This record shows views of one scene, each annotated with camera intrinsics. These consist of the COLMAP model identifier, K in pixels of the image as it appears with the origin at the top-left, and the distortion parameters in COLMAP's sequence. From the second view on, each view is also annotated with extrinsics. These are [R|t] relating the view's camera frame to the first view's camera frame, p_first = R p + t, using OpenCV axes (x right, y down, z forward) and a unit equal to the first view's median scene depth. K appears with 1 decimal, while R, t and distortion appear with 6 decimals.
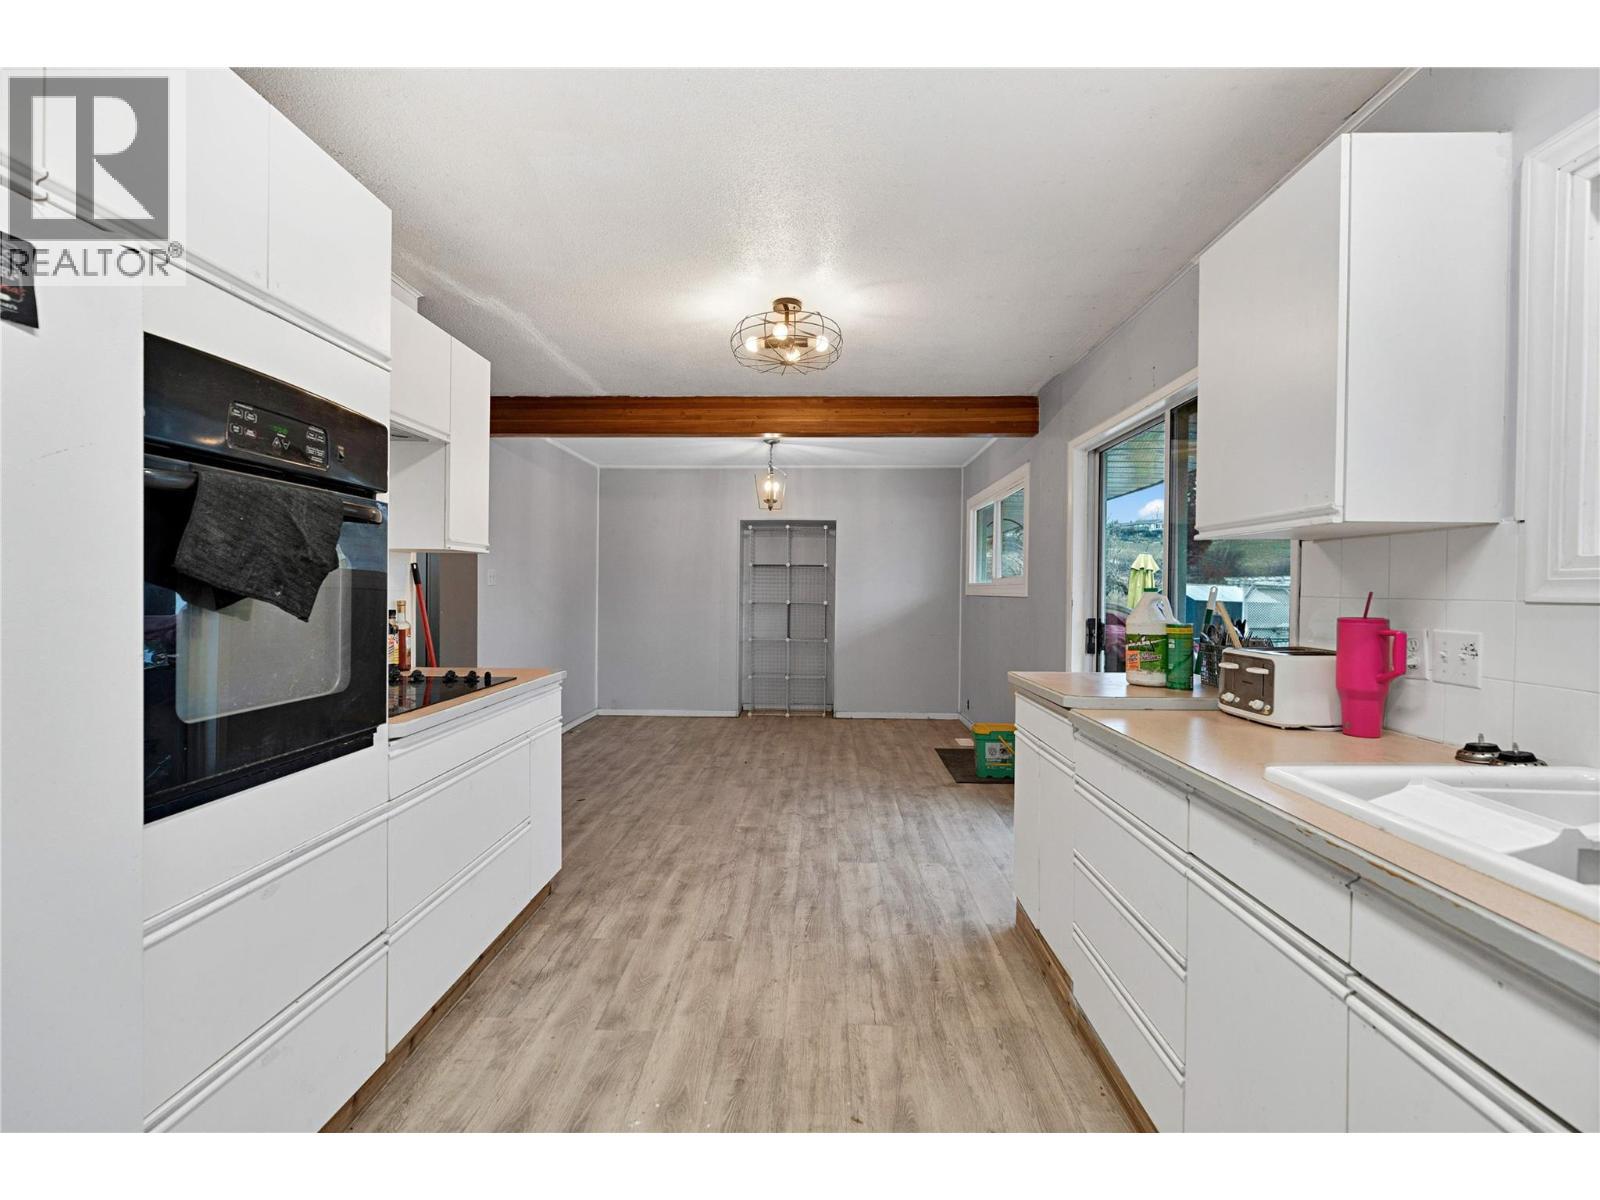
lens RADIAL K [[718.8, 0, 800.6], [0, 718.8, 595.1], [0, 0, 1]] dist [-0.001689, -0.000001]
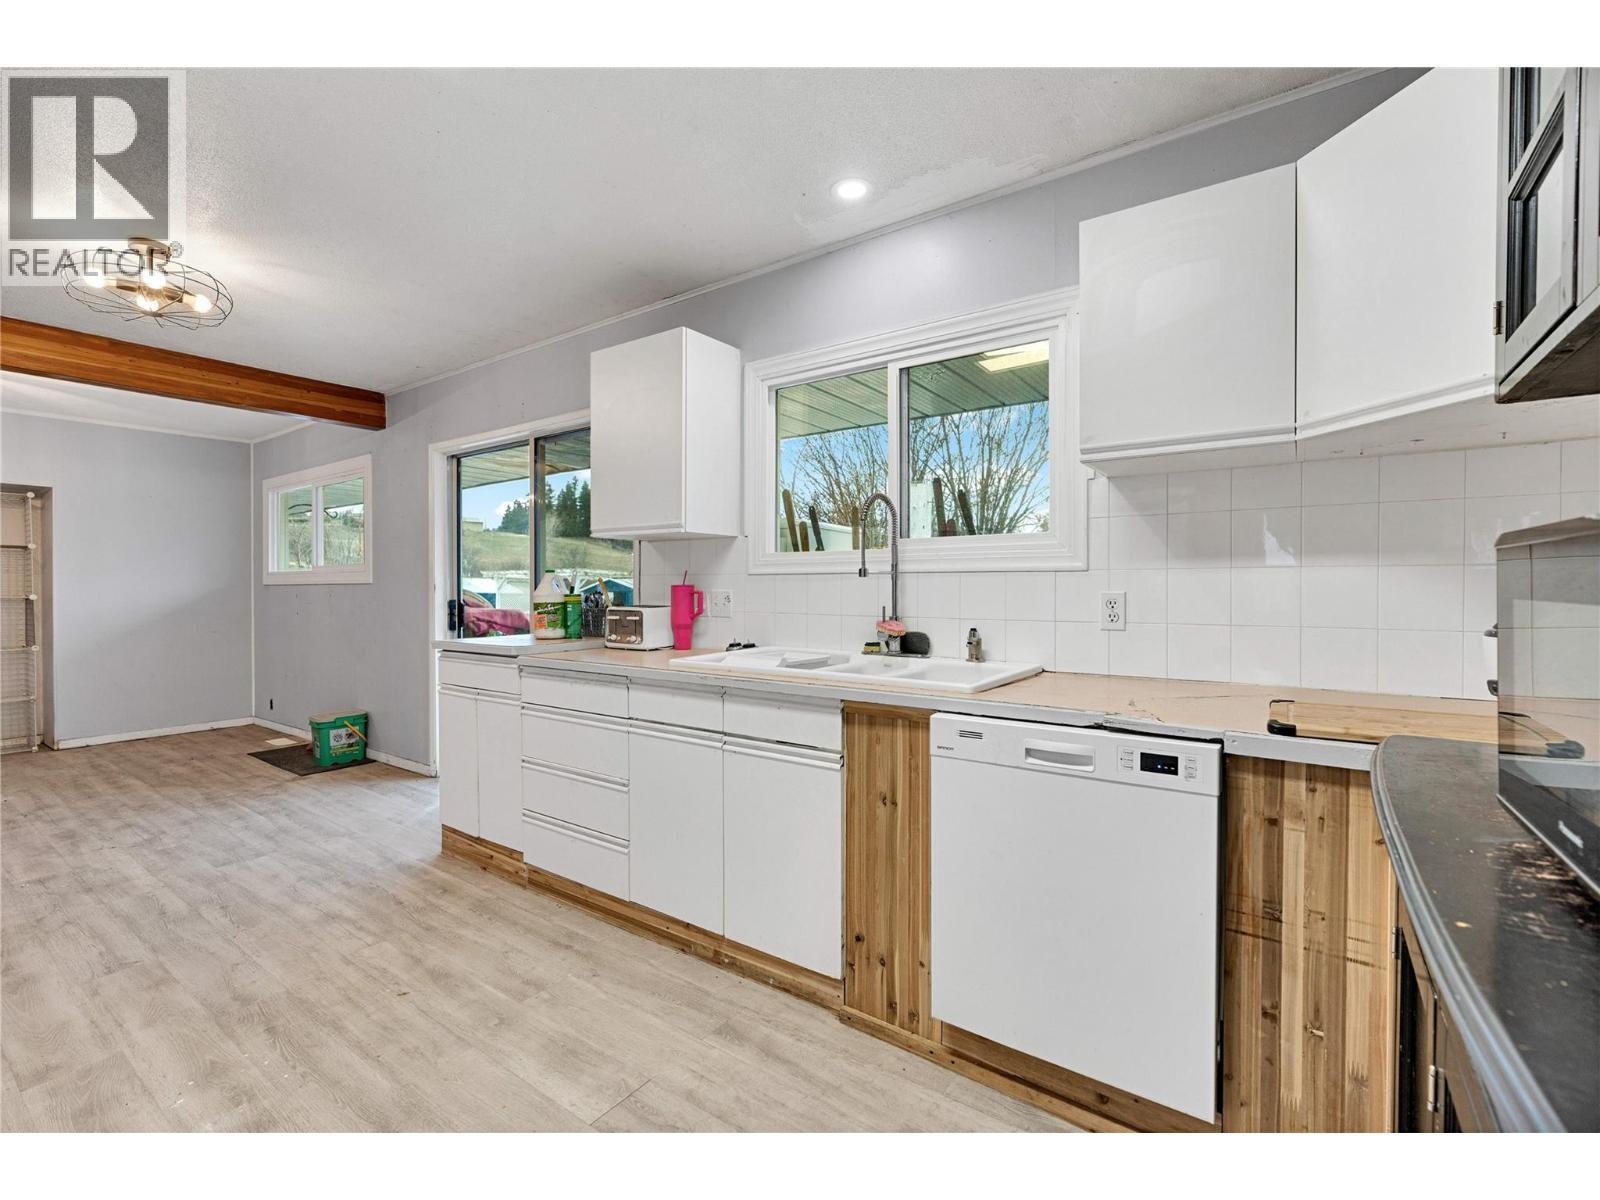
lens RADIAL K [[718.8, 0, 798.2], [0, 718.8, 596.2], [0, 0, 1]] dist [-0.001689, -0.000001]
pose [[0.558501, -0.020362, 0.829254, -0.373248], [0.013573, 0.999789, 0.015408, 0.024265], [-0.829393, 0.002650, 0.558660, -0.173547]]
